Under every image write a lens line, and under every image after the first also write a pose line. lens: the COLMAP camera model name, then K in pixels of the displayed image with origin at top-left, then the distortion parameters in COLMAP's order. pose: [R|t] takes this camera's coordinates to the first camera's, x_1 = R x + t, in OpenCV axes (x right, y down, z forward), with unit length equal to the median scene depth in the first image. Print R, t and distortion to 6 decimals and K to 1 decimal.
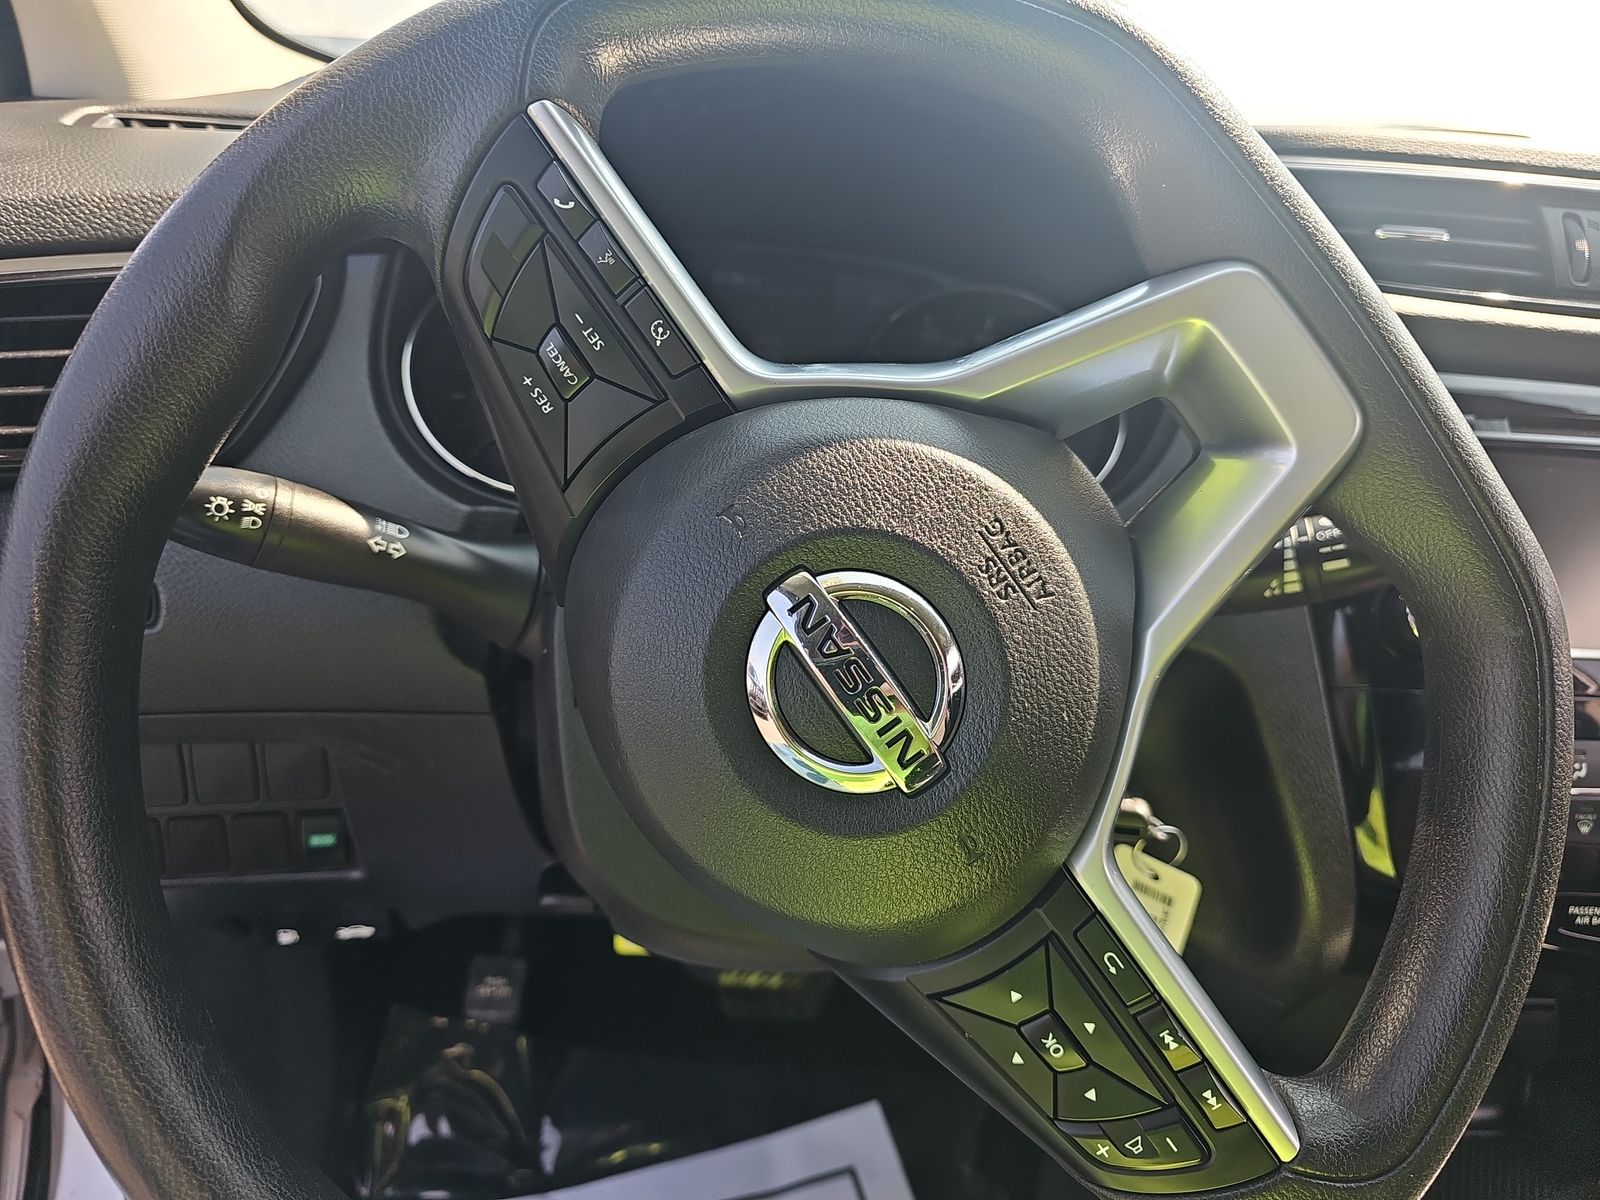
lens RADIAL K [[1044.9, 0, 801.6], [0, 1044.9, 589.8], [0, 0, 1]] dist [0.023891, -0.044183]
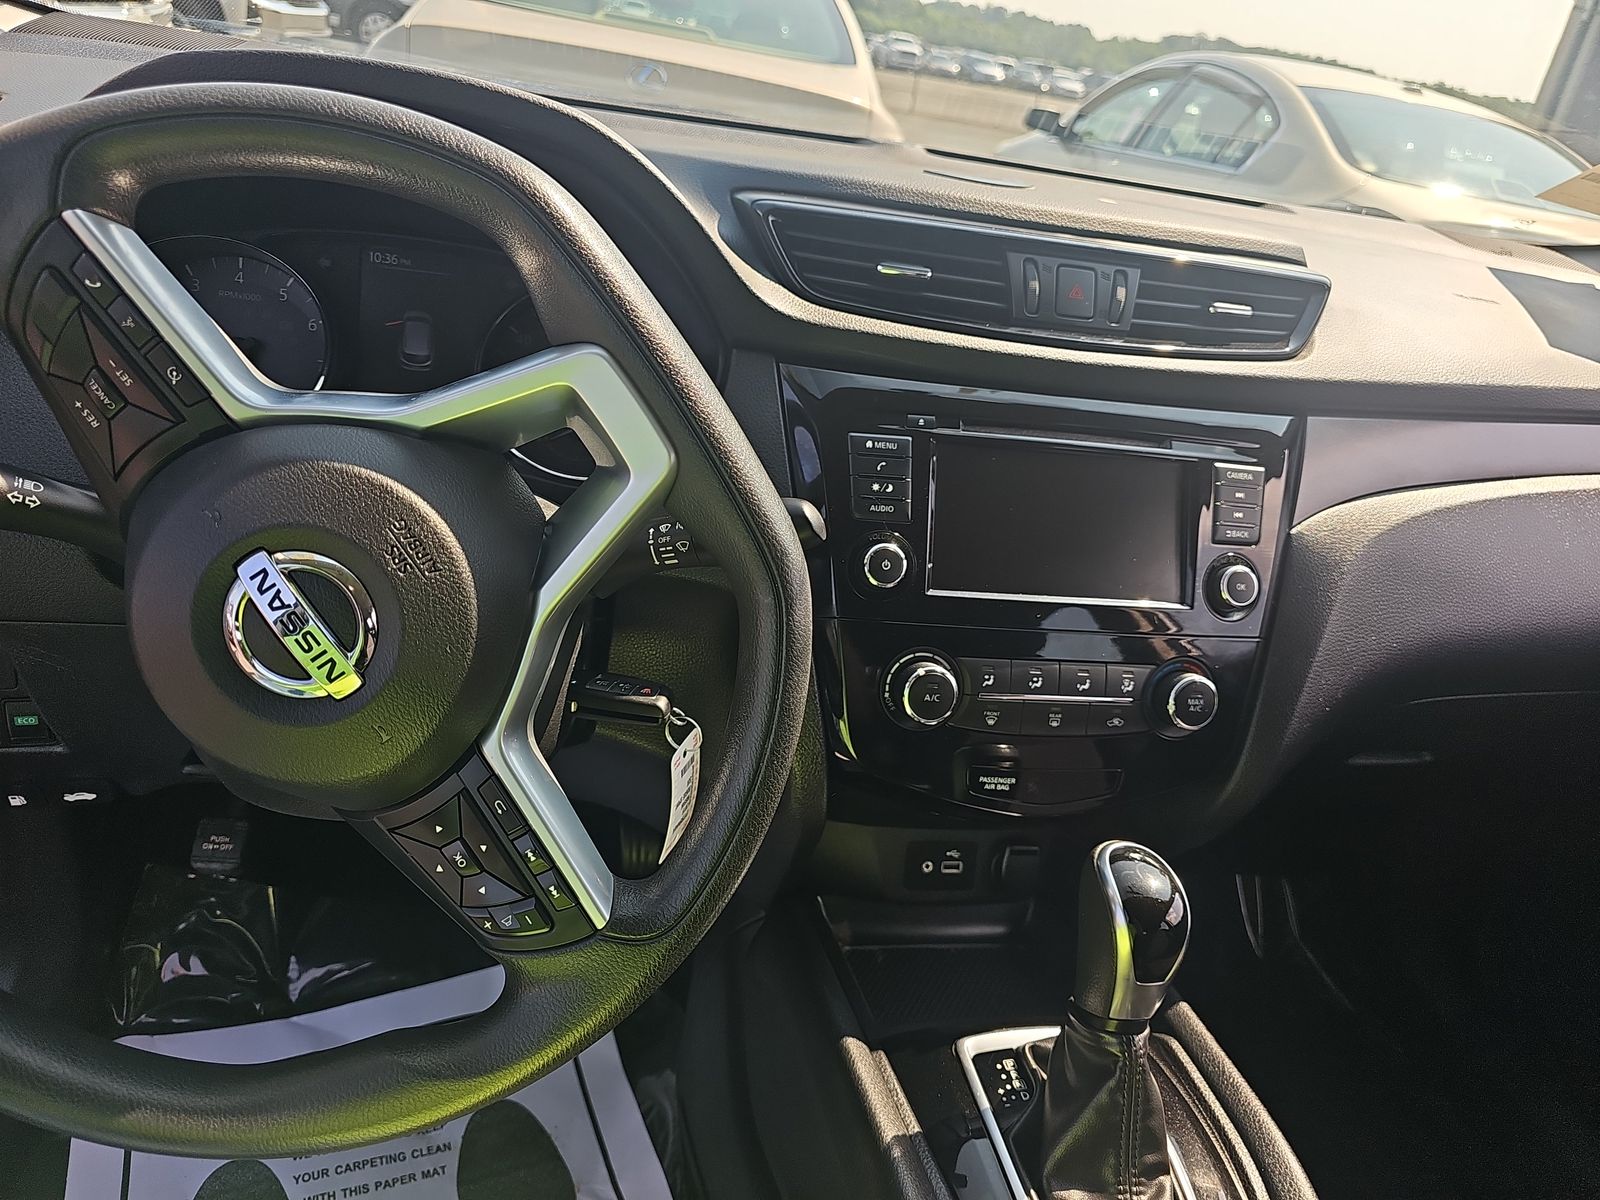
lens RADIAL K [[1040.7, 0, 803.0], [0, 1040.7, 576.0], [0, 0, 1]] dist [0.056126, -0.063055]
pose [[0.993319, 0.025033, 0.112652, 0.551887], [-0.035990, 0.994701, 0.096303, -0.142491], [-0.109644, -0.099714, 0.988957, -0.526544]]
